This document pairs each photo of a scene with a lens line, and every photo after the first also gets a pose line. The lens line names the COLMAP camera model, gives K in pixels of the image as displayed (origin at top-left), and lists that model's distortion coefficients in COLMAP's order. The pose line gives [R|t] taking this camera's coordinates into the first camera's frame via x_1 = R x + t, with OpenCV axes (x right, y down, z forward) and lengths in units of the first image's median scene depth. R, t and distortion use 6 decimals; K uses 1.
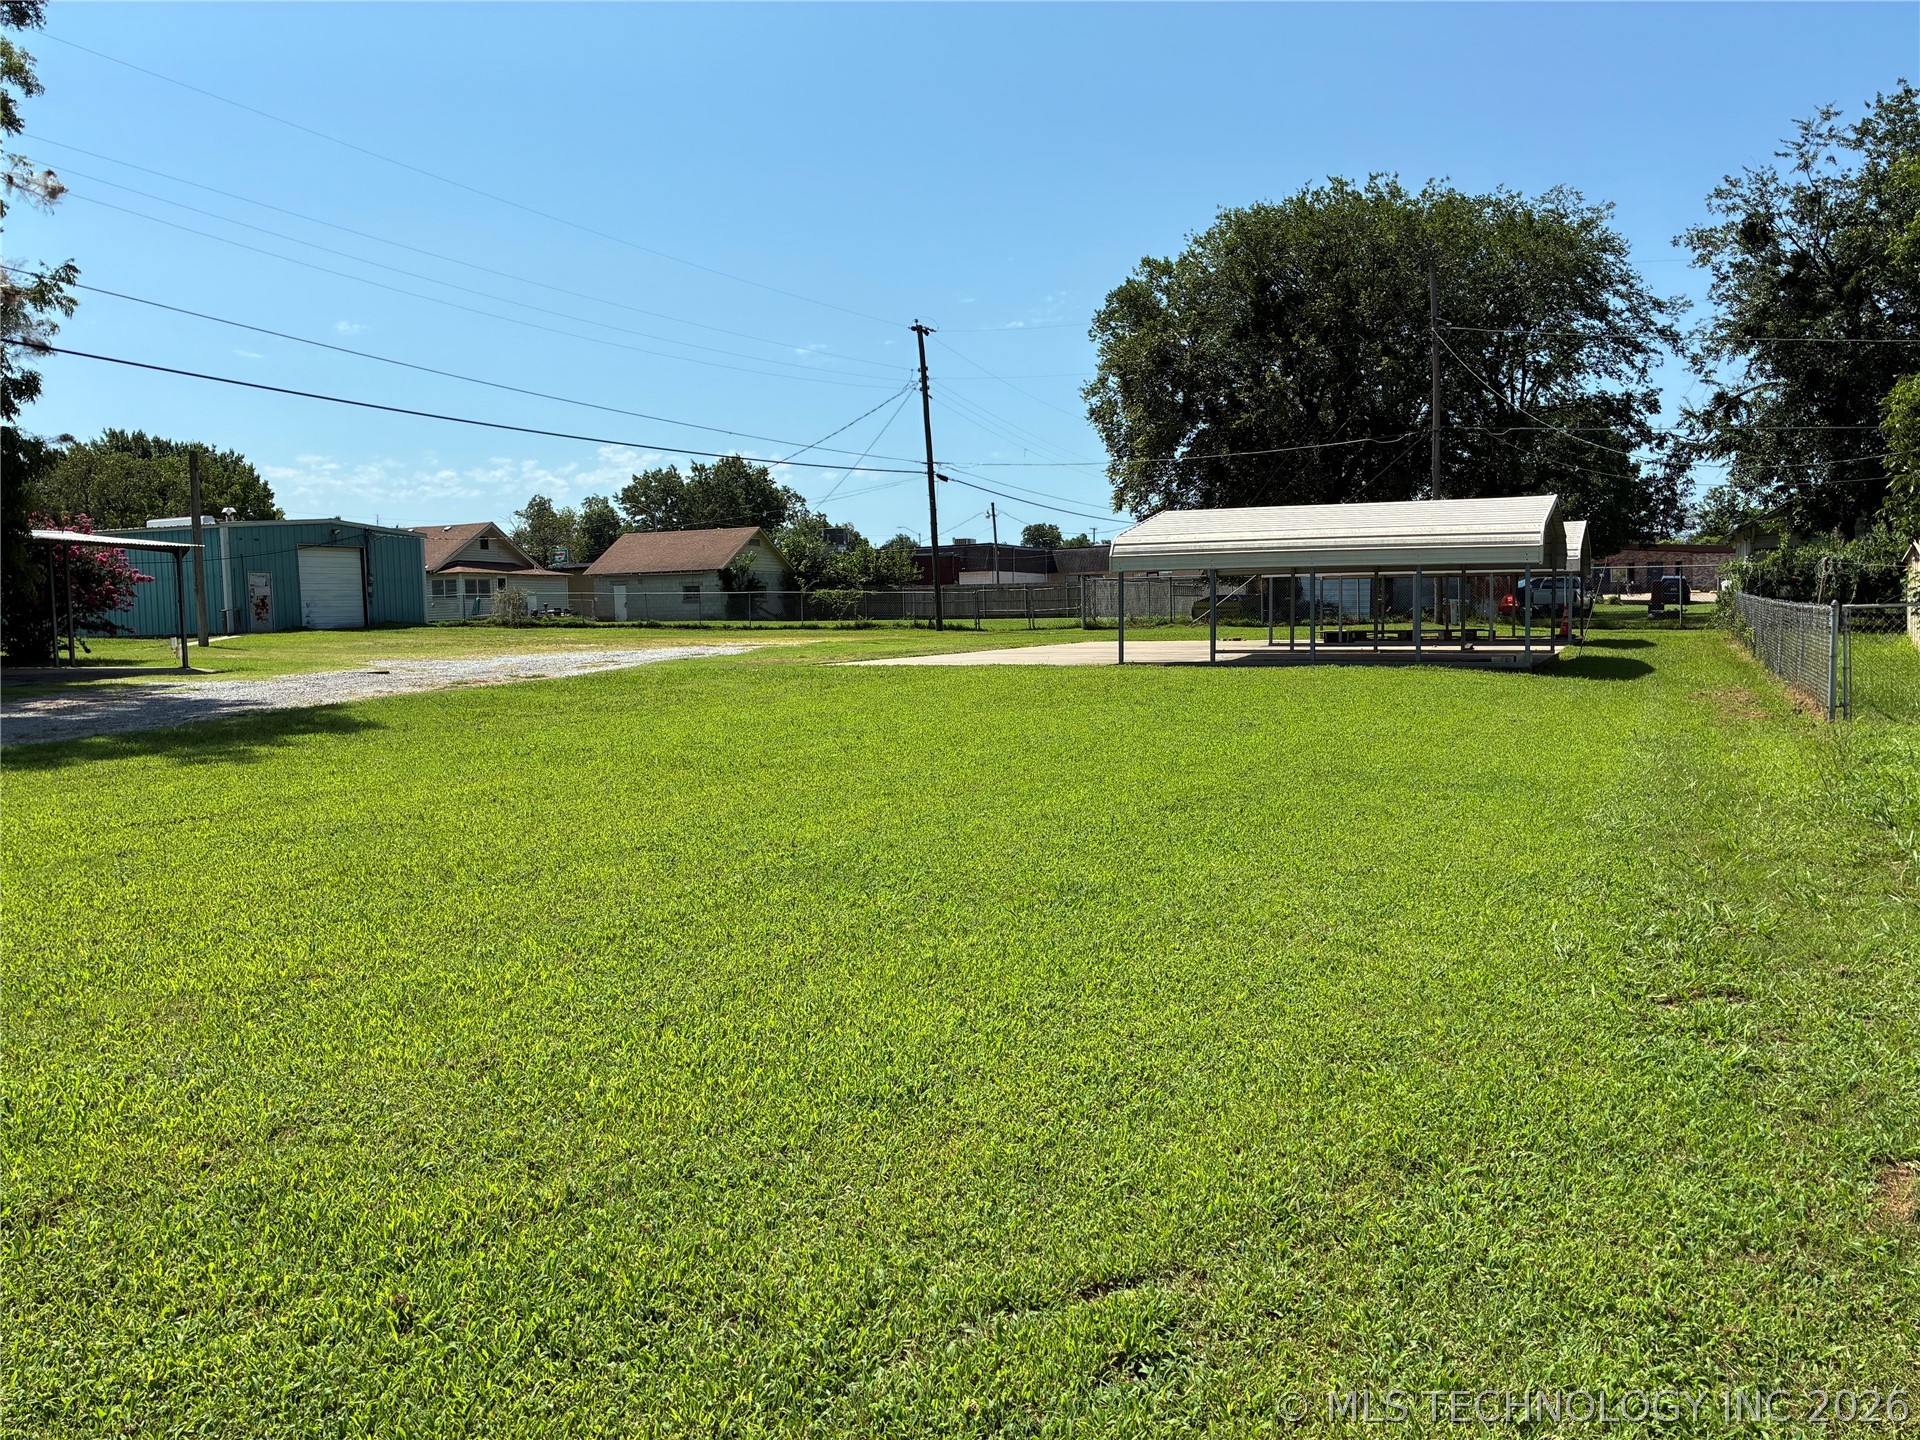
lens RADIAL K [[1463.4, 0, 944.3], [0, 1463.4, 726.3], [0, 0, 1]] dist [0.037851, -0.039193]
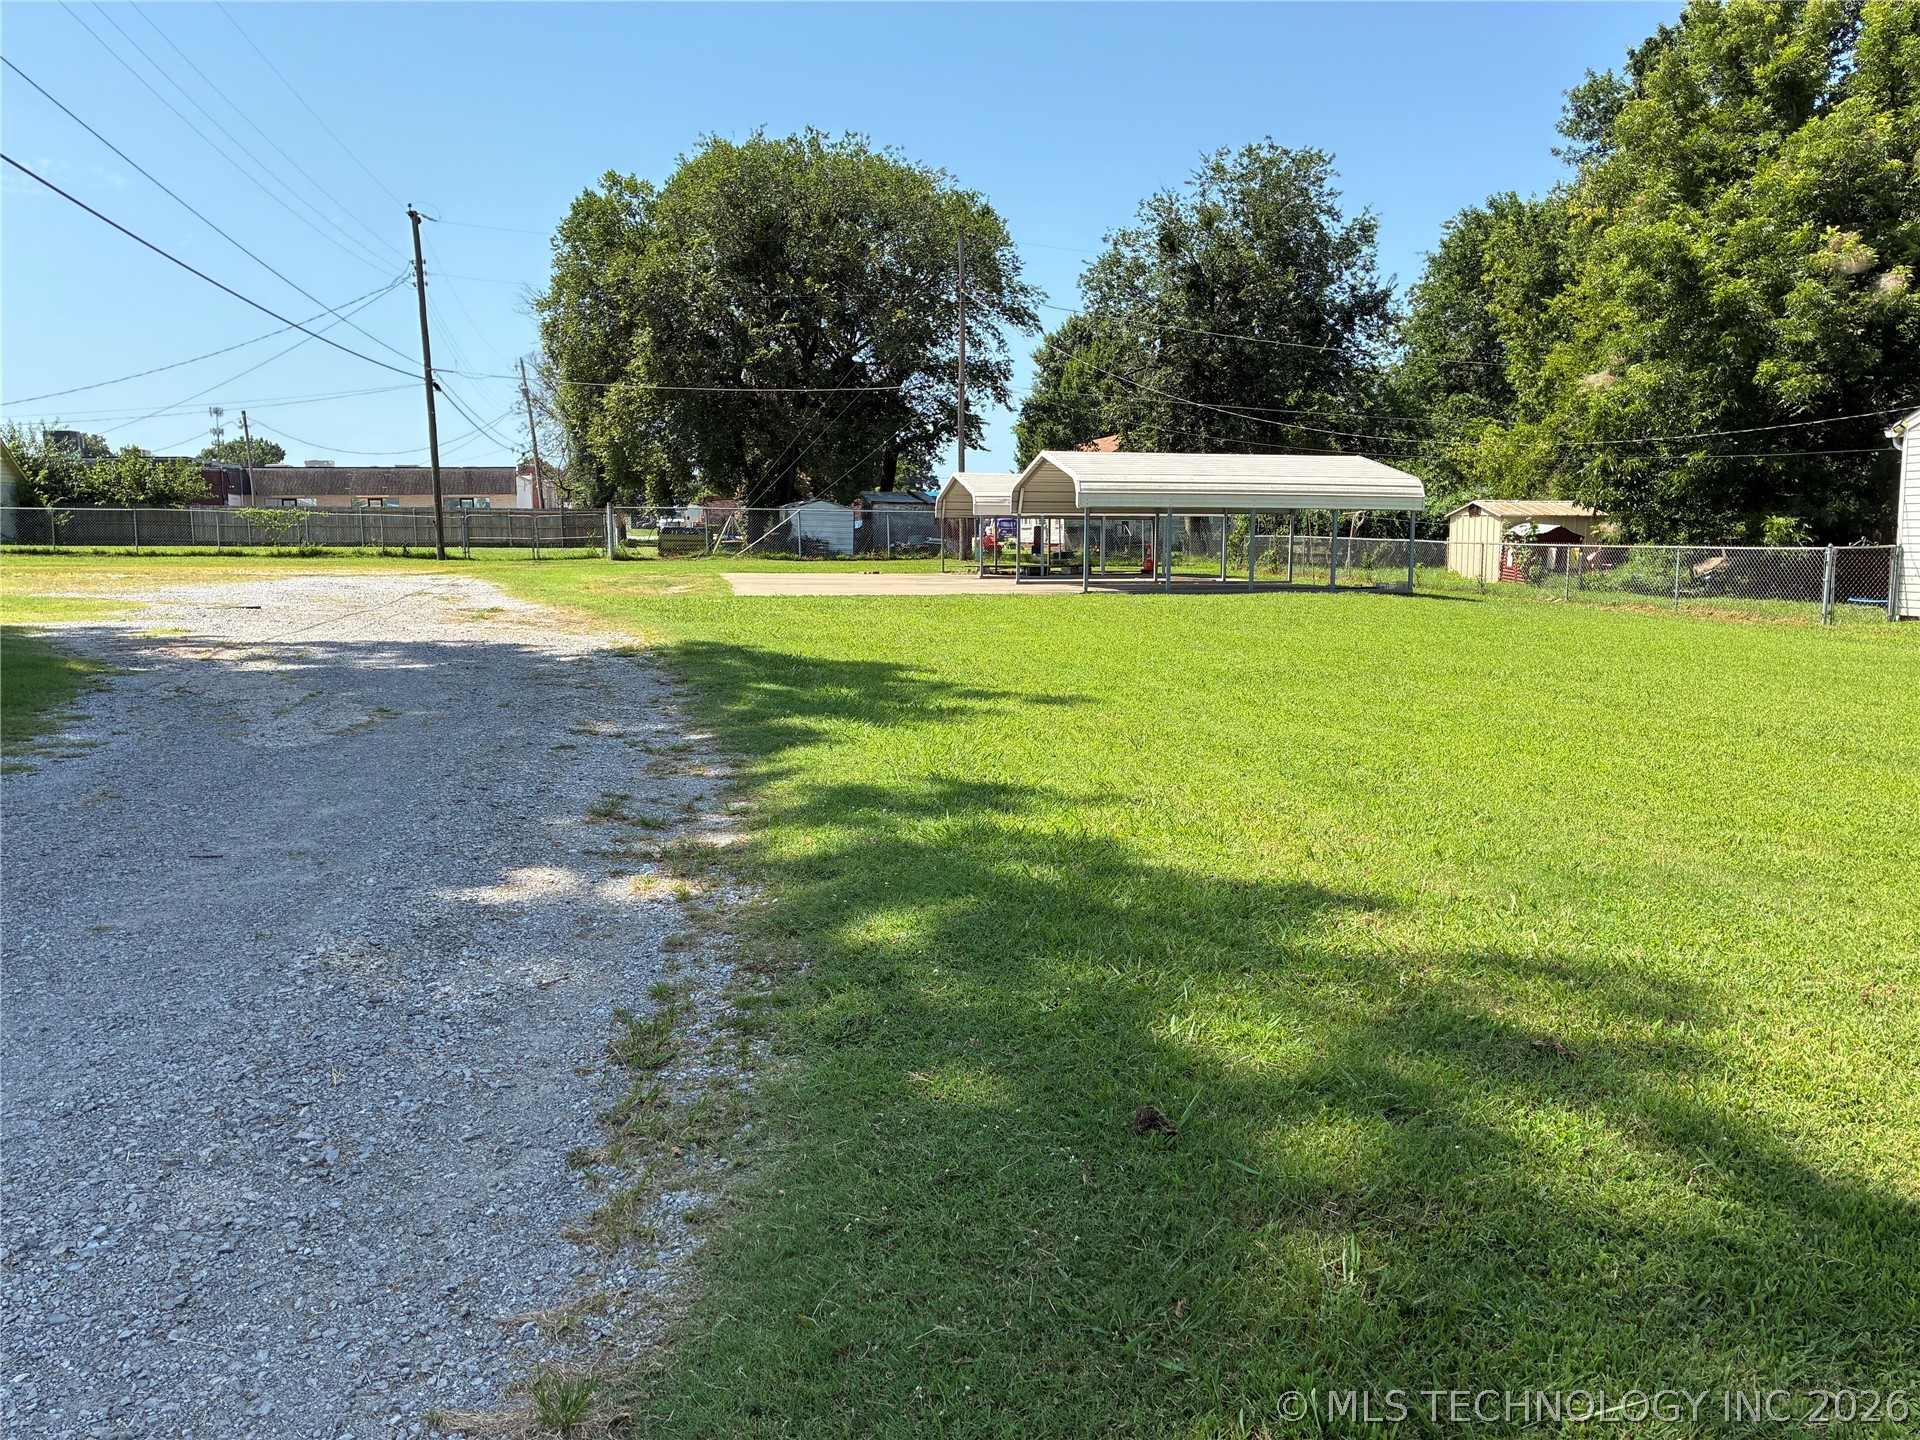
lens RADIAL K [[1463.4, 0, 956.0], [0, 1463.4, 704.1], [0, 0, 1]] dist [0.037851, -0.039193]
pose [[0.807571, -0.048975, 0.587733, -0.258348], [0.031531, 0.998706, 0.039896, -0.003470], [-0.588927, -0.013687, 0.808071, 0.085481]]
